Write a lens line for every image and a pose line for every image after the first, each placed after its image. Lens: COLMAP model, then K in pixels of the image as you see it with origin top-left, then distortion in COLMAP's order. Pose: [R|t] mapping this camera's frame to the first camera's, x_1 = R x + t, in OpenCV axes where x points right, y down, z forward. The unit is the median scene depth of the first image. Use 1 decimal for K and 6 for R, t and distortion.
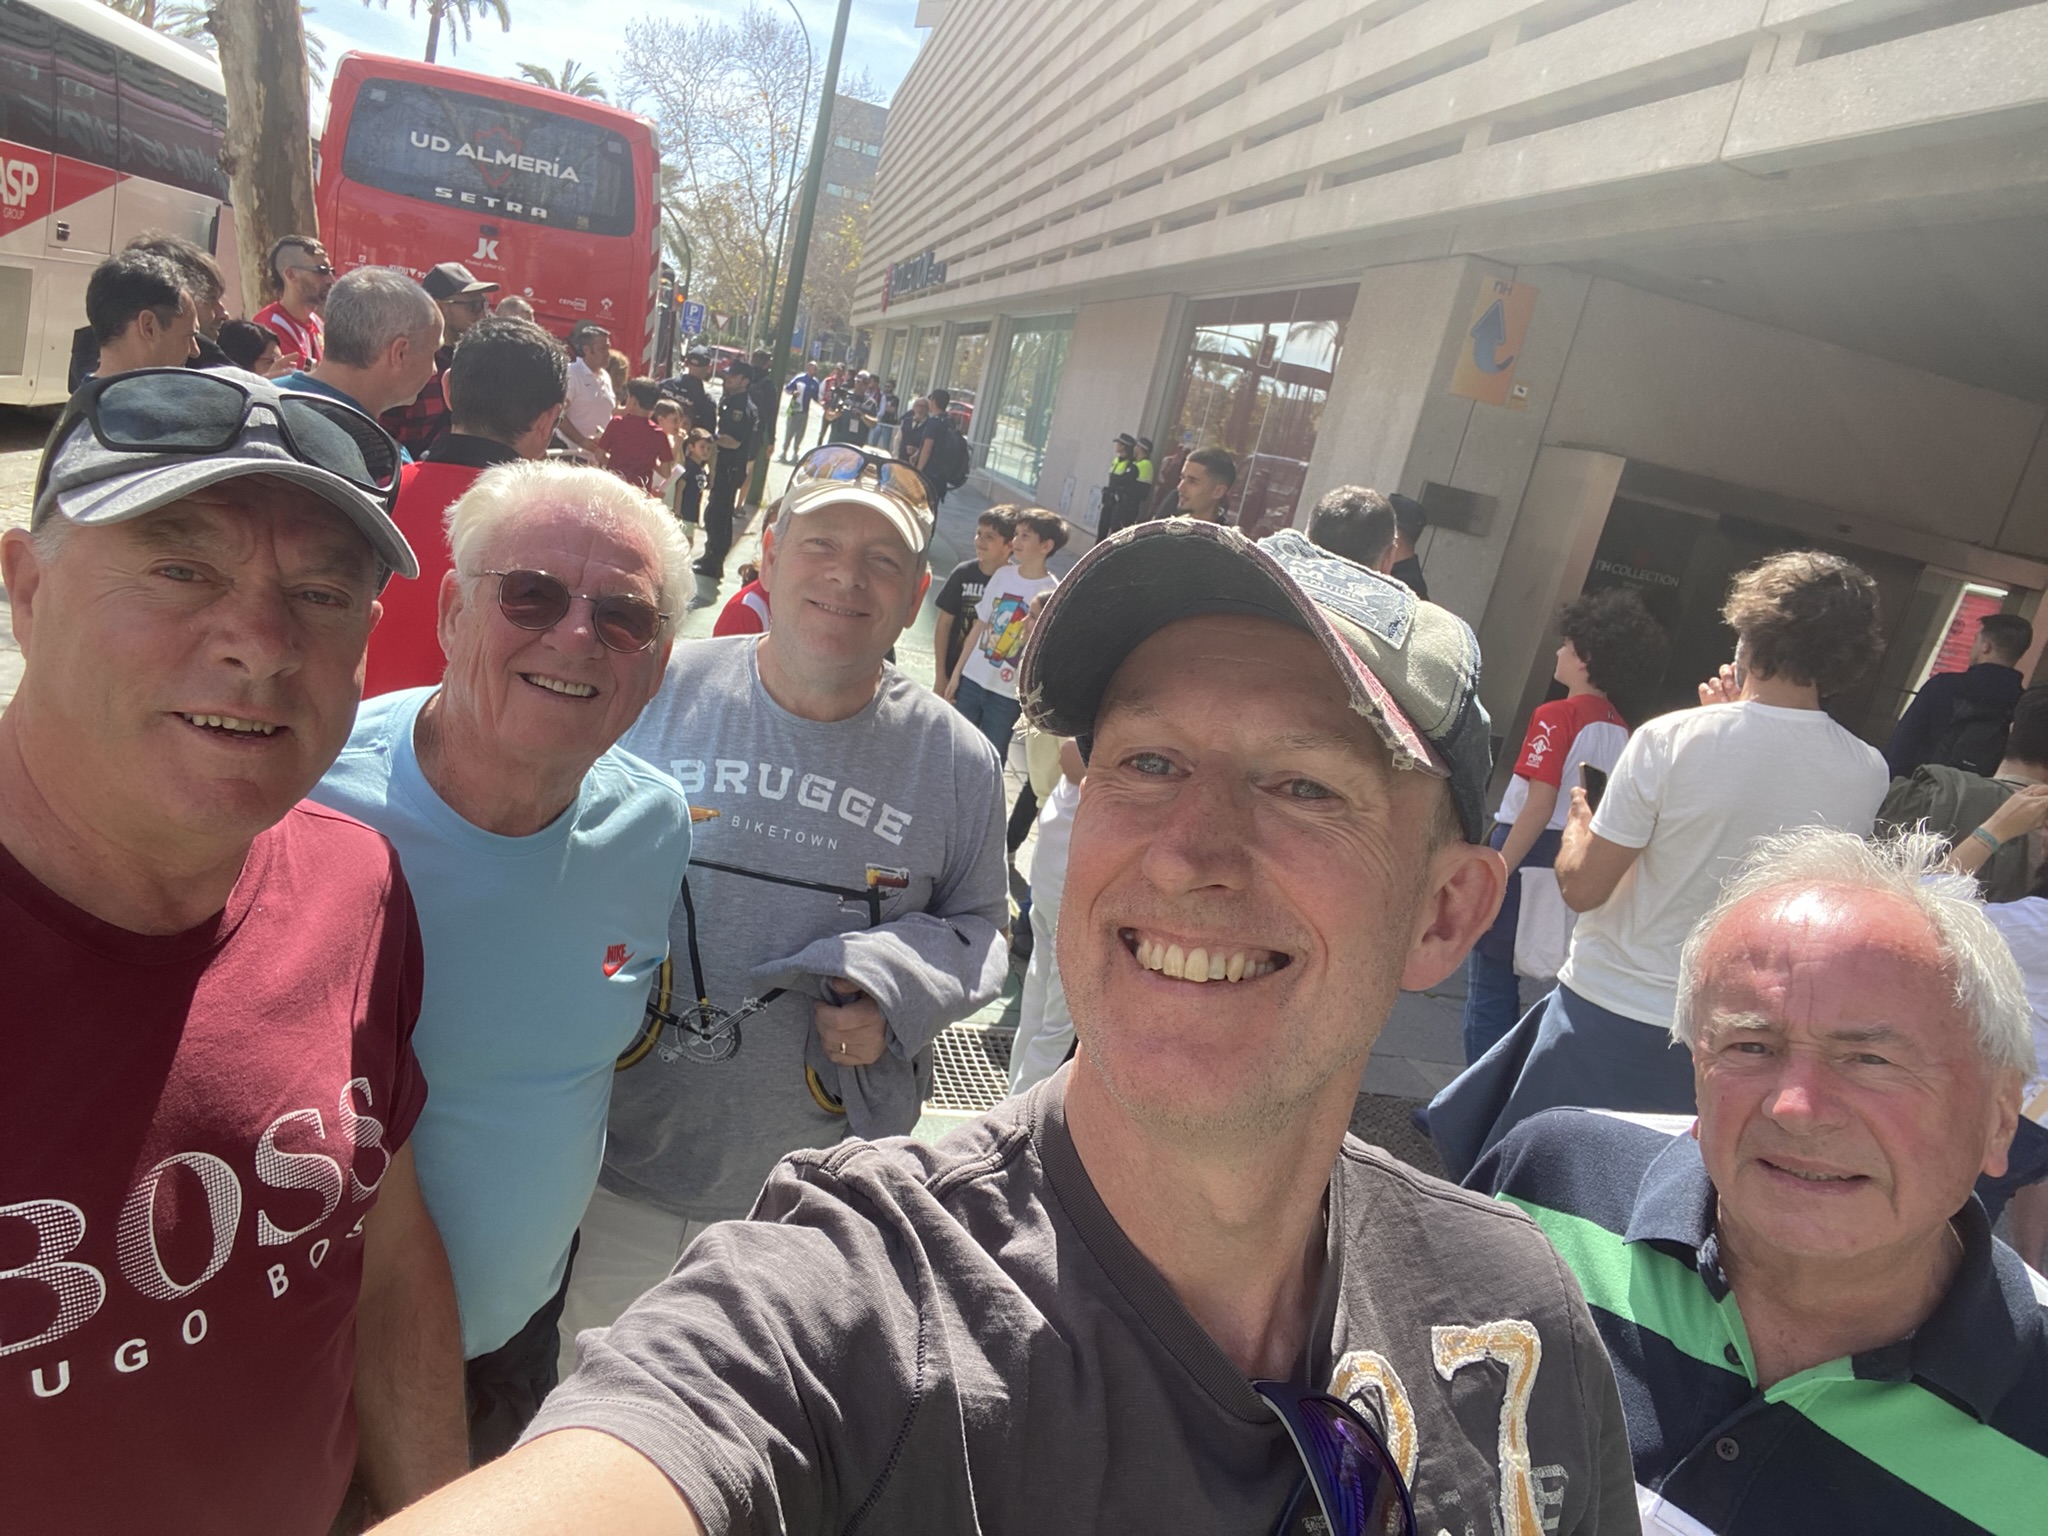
lens RADIAL K [[1352.2, 0, 1016.5], [0, 1352.2, 770.8], [0, 0, 1]] dist [0.047585, -0.060251]
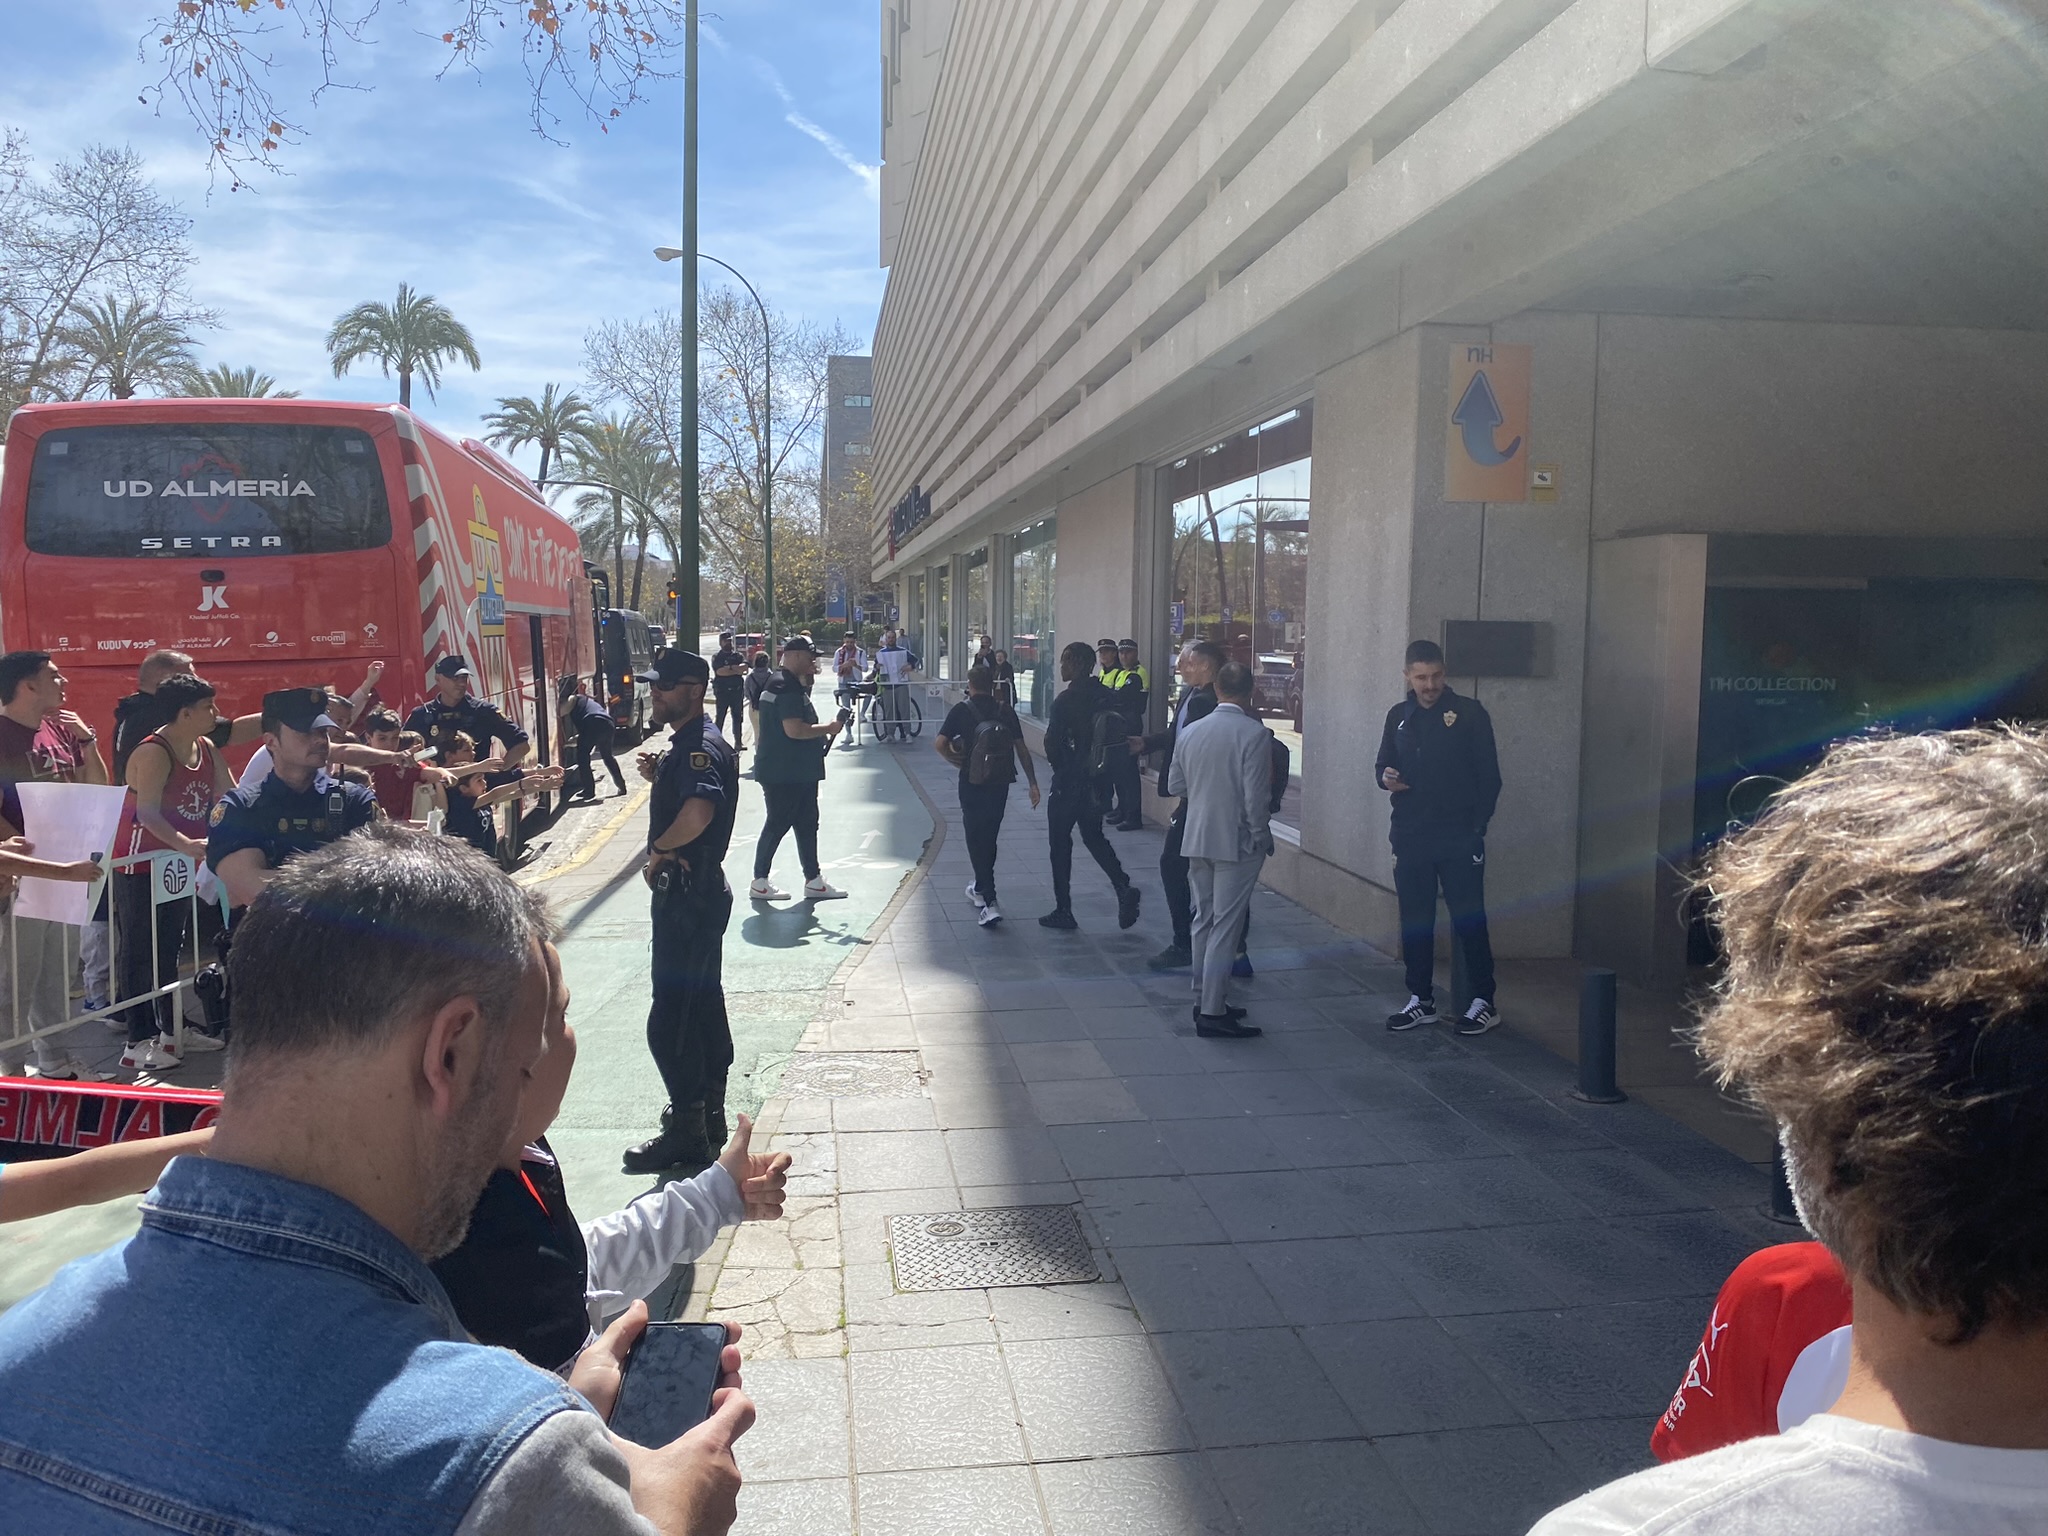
lens RADIAL K [[1547.8, 0, 1017.4], [0, 1547.8, 760.9], [0, 0, 1]] dist [-0.002709, 0.026734]
pose [[0.975651, -0.205946, -0.075436, 0.123975], [0.188926, 0.963847, -0.187900, -0.029061], [0.111406, 0.169073, 0.979287, 0.176226]]
